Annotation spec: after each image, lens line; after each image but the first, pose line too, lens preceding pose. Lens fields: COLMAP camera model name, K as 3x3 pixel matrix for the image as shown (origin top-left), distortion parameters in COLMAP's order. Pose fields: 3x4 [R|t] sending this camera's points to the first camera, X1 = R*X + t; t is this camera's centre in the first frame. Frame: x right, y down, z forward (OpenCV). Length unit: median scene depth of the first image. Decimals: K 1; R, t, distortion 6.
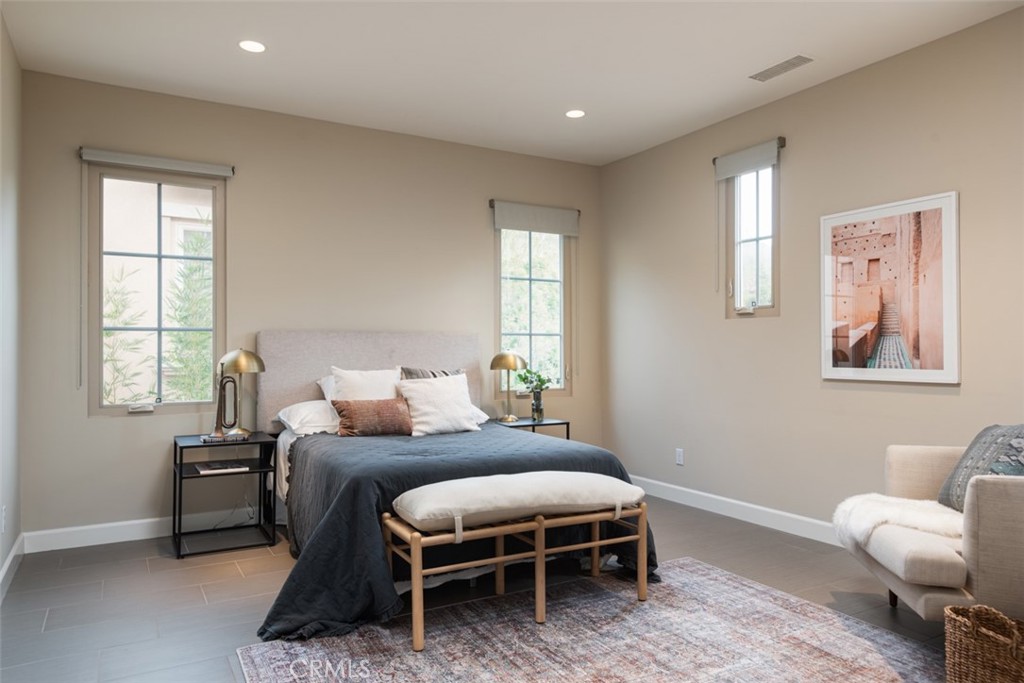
lens RADIAL K [[701.2, 0, 512.2], [0, 701.2, 343.7], [0, 0, 1]] dist [0.001738, 0.000506]
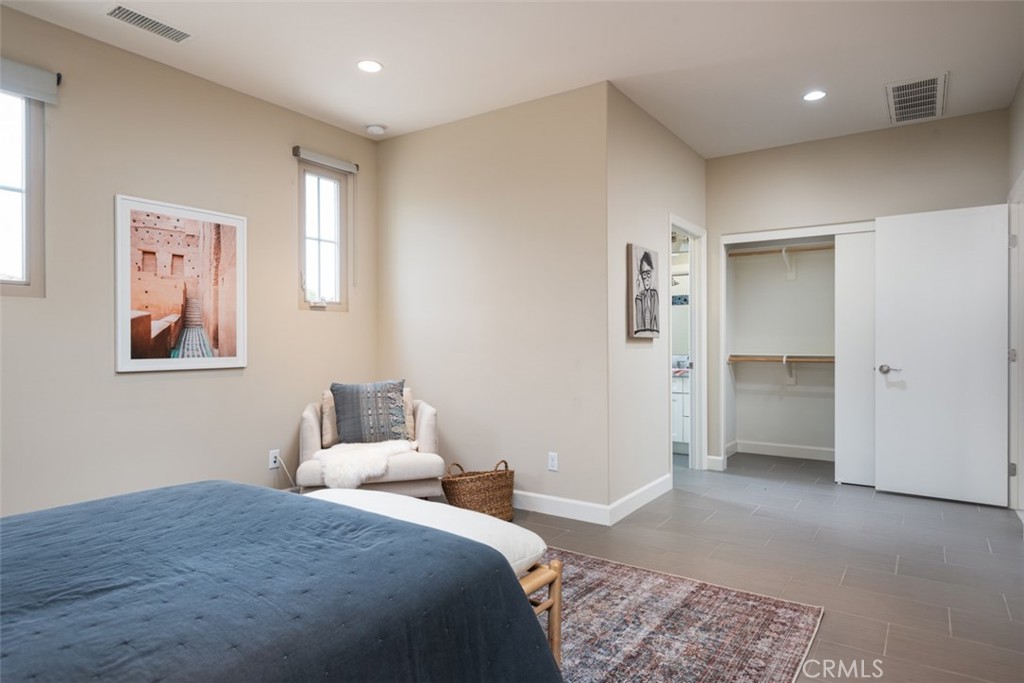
lens RADIAL K [[634.8, 0, 511.3], [0, 634.8, 341.0], [0, 0, 1]] dist [0.027670, 0.008001]
pose [[-0.453297, 0.001538, 0.891358, -0.584977], [-0.005025, 0.999978, -0.004281, 0.011021], [-0.891345, -0.006419, -0.453279, 1.011763]]
